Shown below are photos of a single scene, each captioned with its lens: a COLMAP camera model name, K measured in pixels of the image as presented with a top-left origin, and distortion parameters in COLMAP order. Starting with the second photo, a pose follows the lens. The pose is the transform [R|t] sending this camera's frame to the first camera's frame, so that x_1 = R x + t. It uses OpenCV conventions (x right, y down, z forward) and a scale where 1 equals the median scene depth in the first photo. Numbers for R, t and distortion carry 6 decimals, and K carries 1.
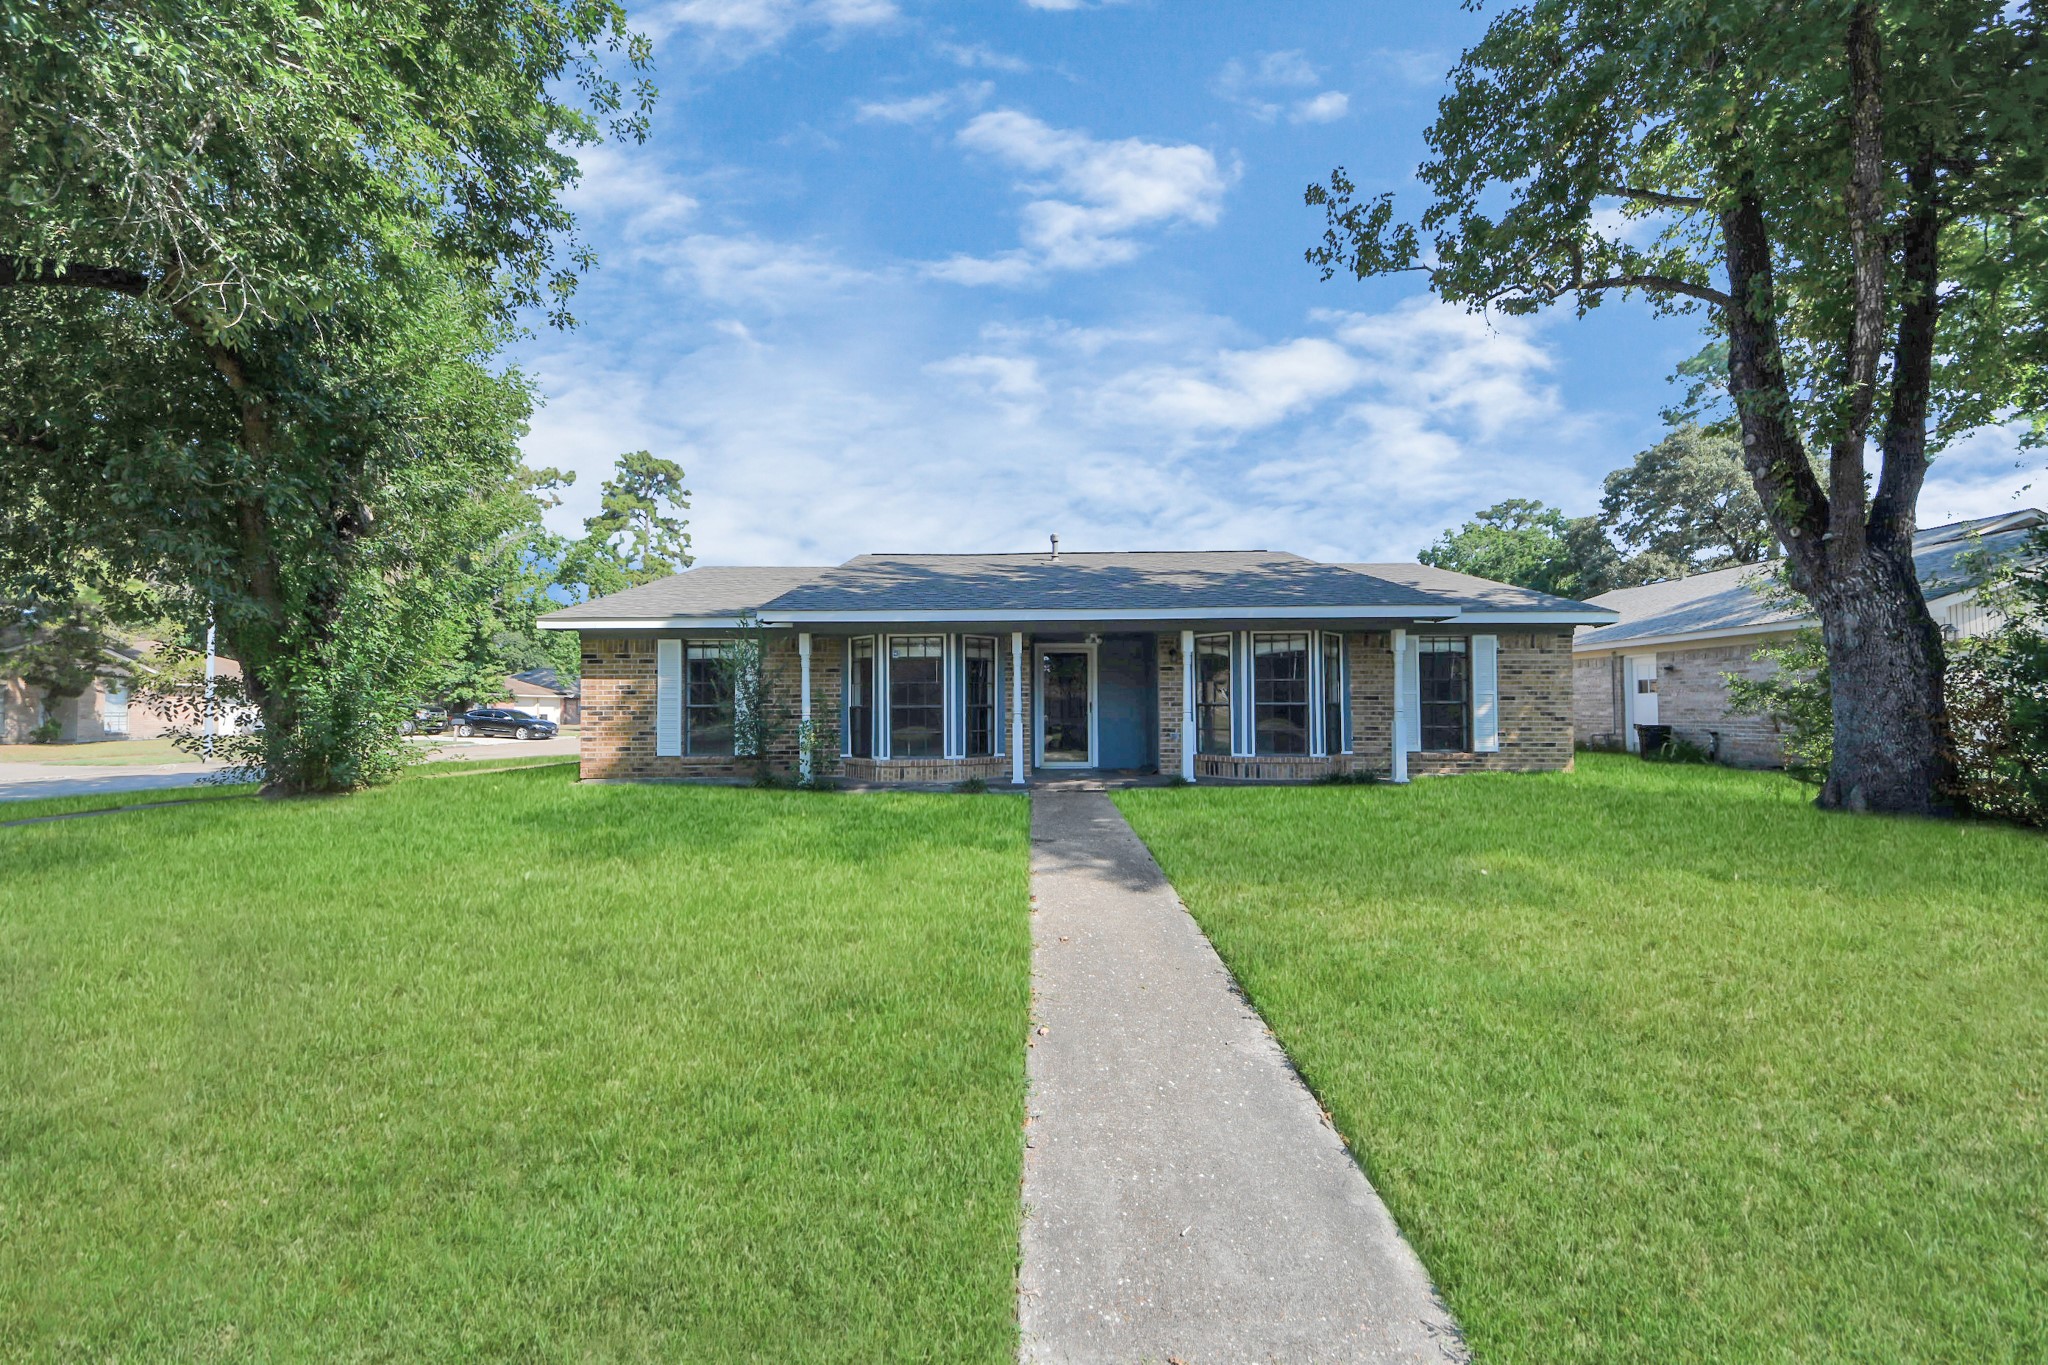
lens RADIAL K [[728.4, 0, 1023.3], [0, 728.4, 689.8], [0, 0, 1]] dist [0.045891, -0.028322]
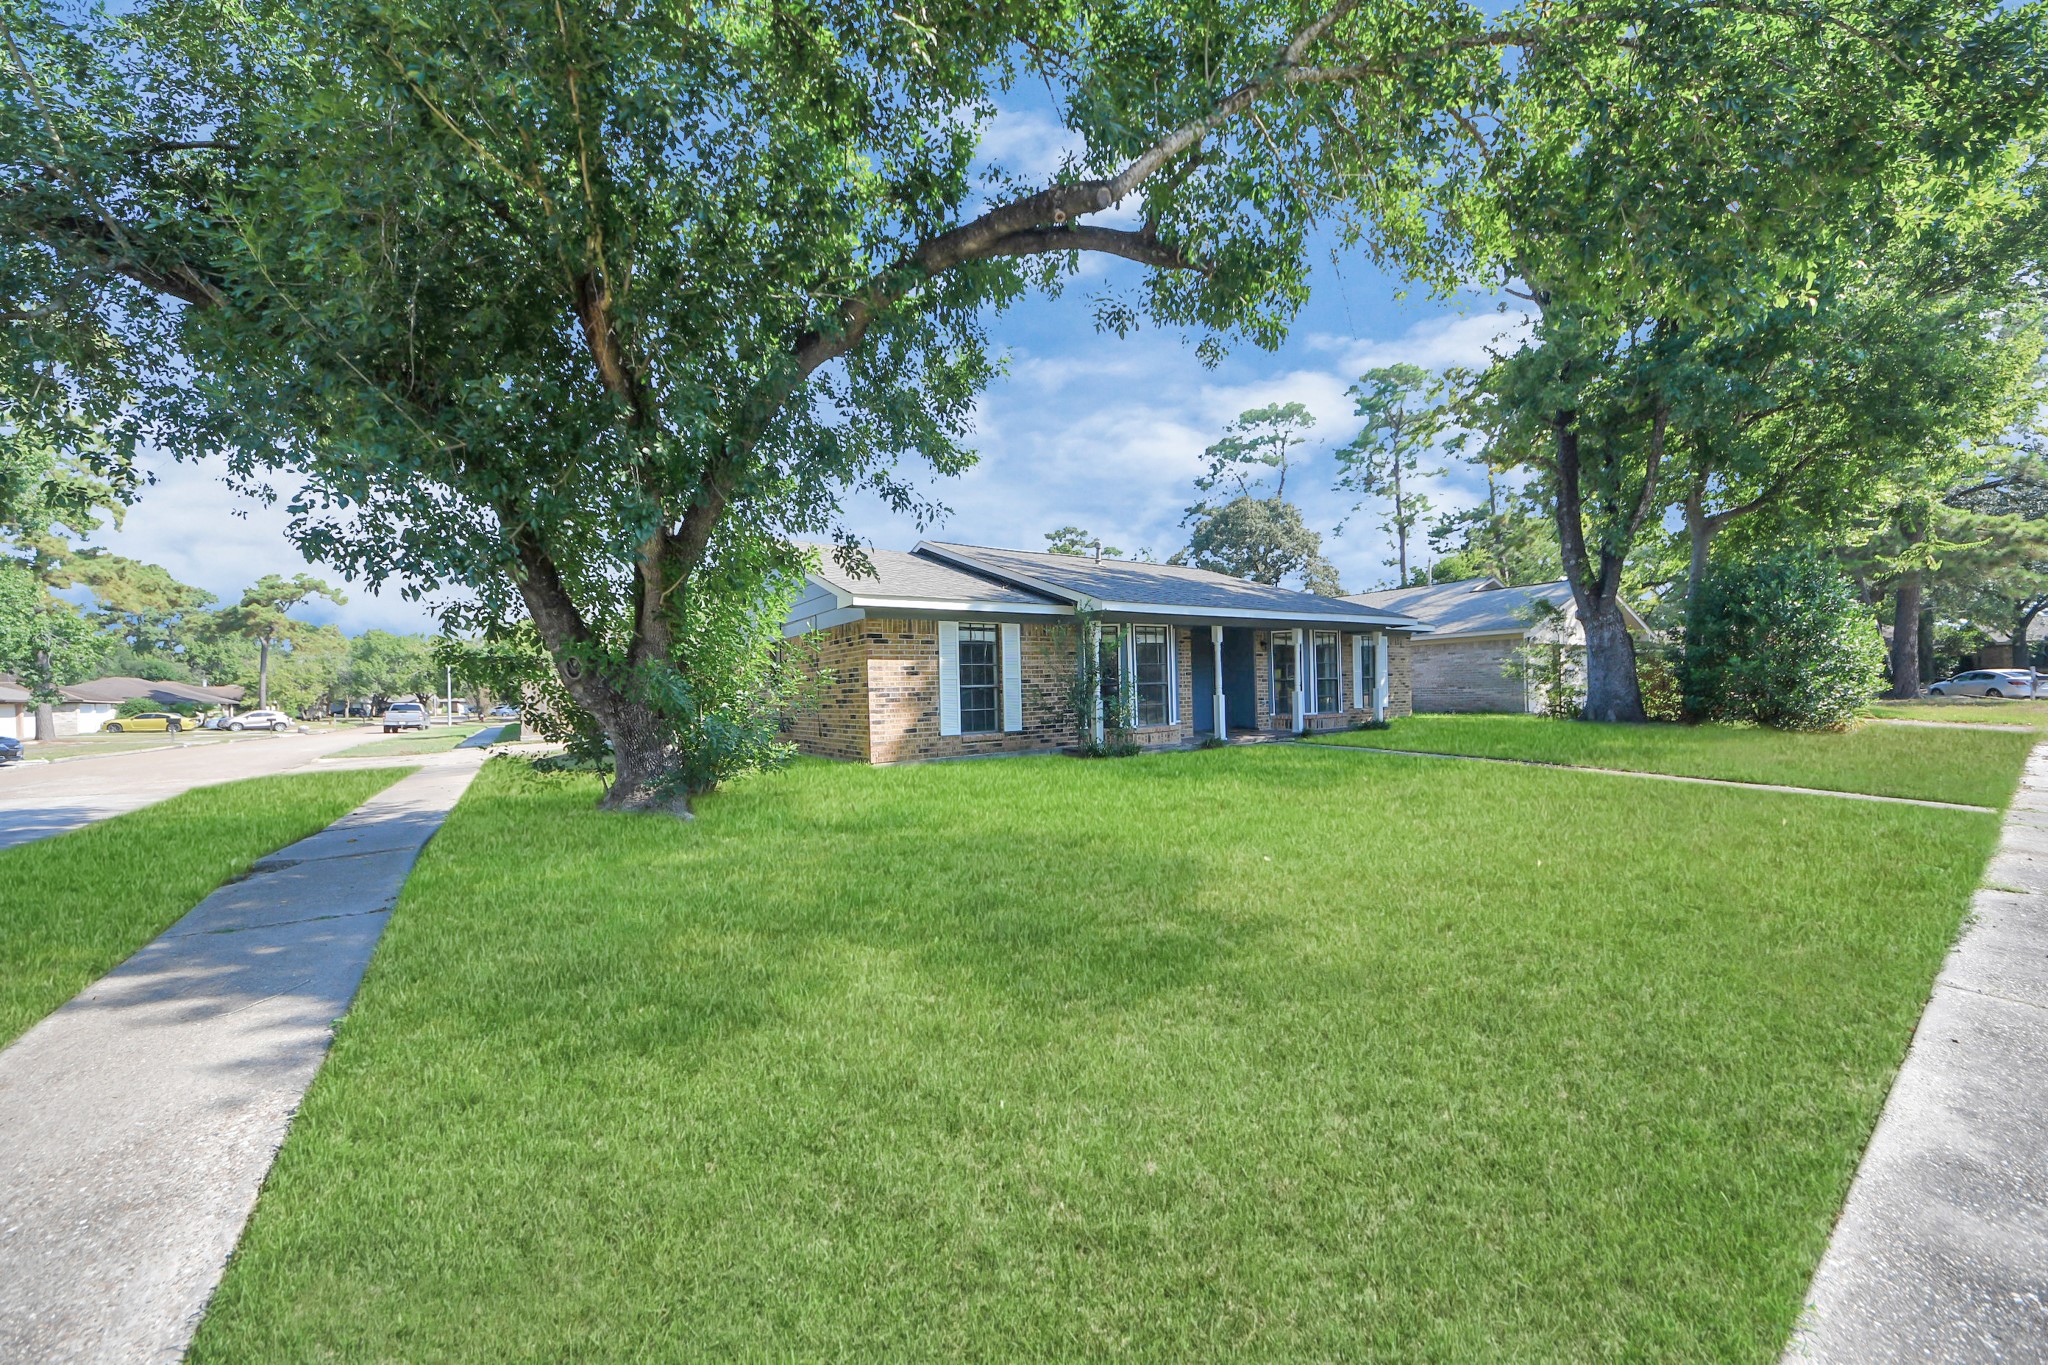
lens RADIAL K [[724.5, 0, 1034.4], [0, 724.5, 693.8], [0, 0, 1]] dist [0.037139, -0.019531]
pose [[0.819557, -0.020331, 0.572637, -0.952503], [0.009423, 0.999713, 0.022008, 0.011051], [-0.572920, -0.012641, 0.819514, 0.105969]]
